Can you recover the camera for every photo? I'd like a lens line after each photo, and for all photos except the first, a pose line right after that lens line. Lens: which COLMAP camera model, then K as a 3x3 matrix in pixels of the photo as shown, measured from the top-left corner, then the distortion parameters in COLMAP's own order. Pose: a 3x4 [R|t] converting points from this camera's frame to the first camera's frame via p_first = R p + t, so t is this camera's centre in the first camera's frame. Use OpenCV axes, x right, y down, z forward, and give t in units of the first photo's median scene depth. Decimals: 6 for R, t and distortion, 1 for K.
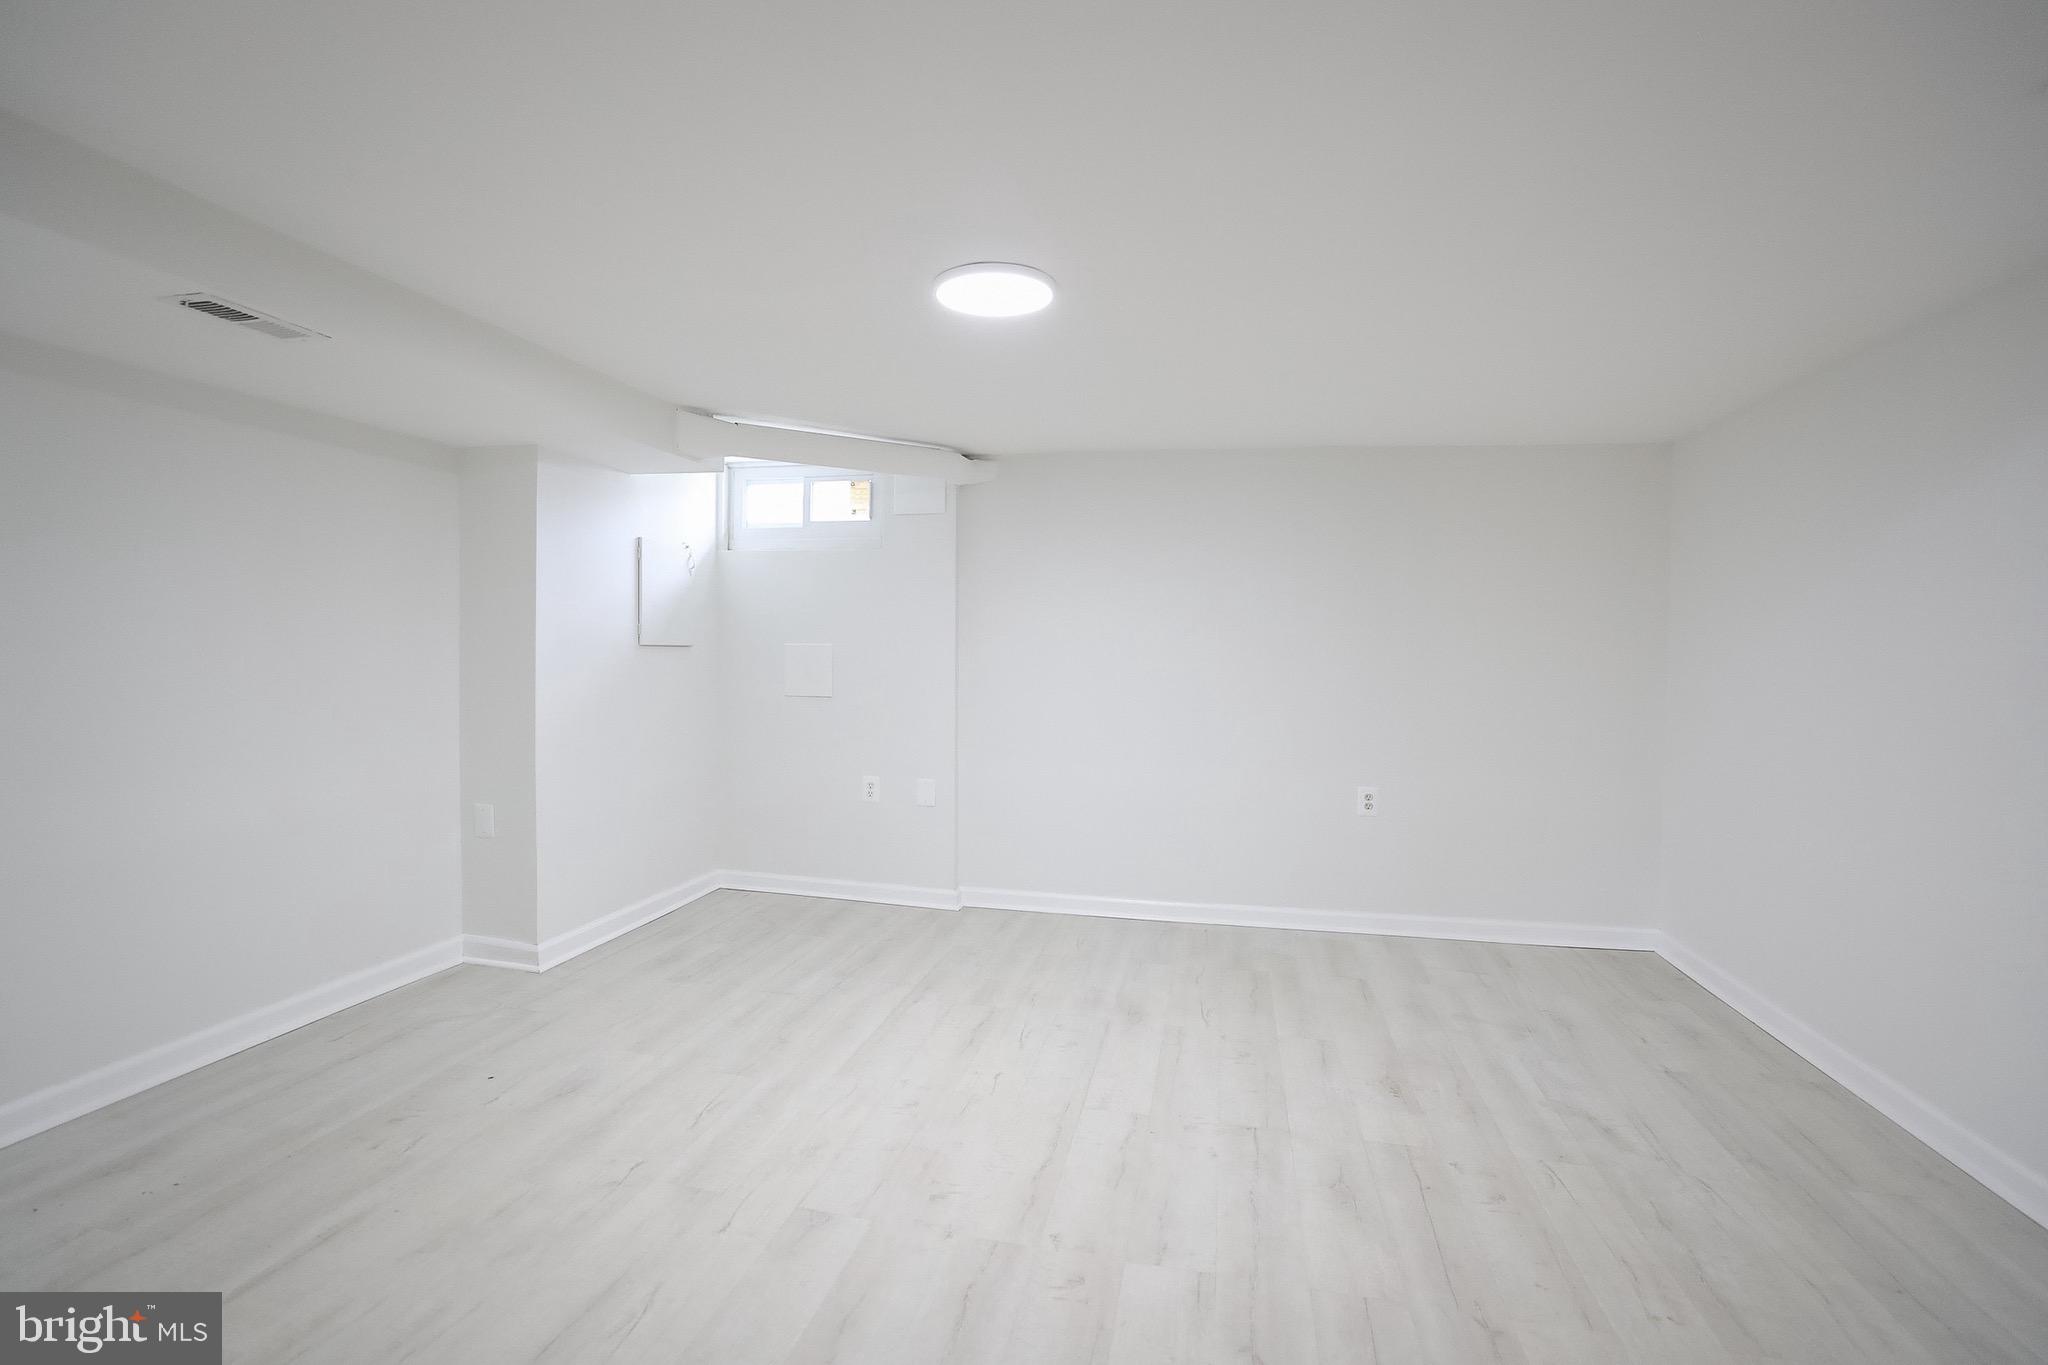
lens RADIAL K [[931.3, 0, 1017.3], [0, 931.3, 672.1], [0, 0, 1]] dist [-0.047886, 0.015385]
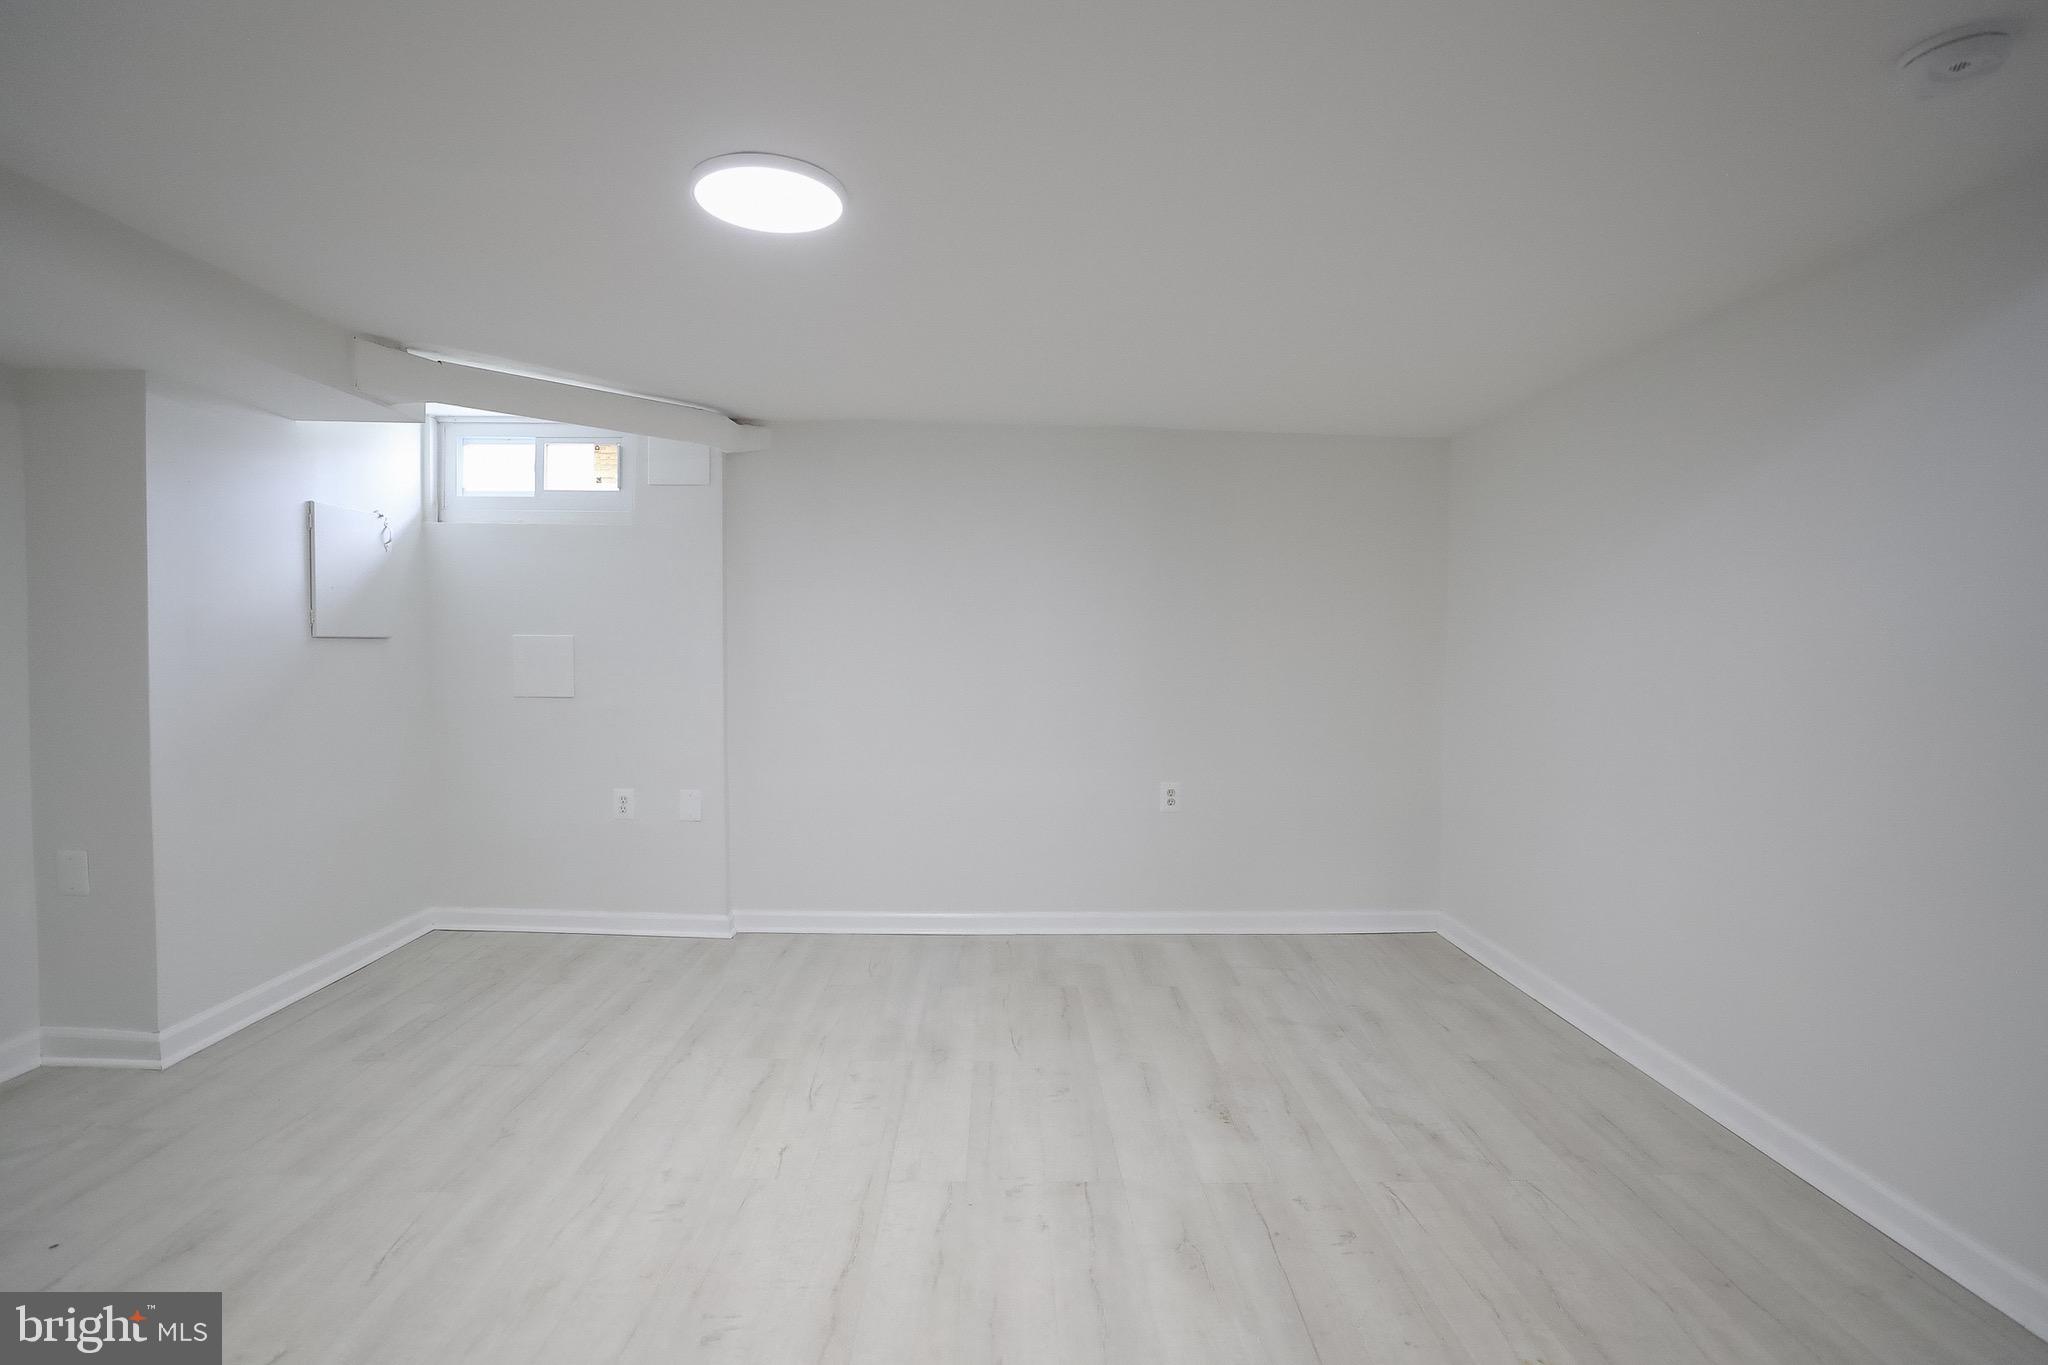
lens RADIAL K [[931.3, 0, 1017.3], [0, 931.3, 672.1], [0, 0, 1]] dist [-0.047886, 0.015385]
pose [[0.971428, -0.010177, 0.237116, -0.006810], [0.007676, 0.999905, 0.011467, -0.004105], [-0.237210, -0.009319, 0.971414, 0.119010]]
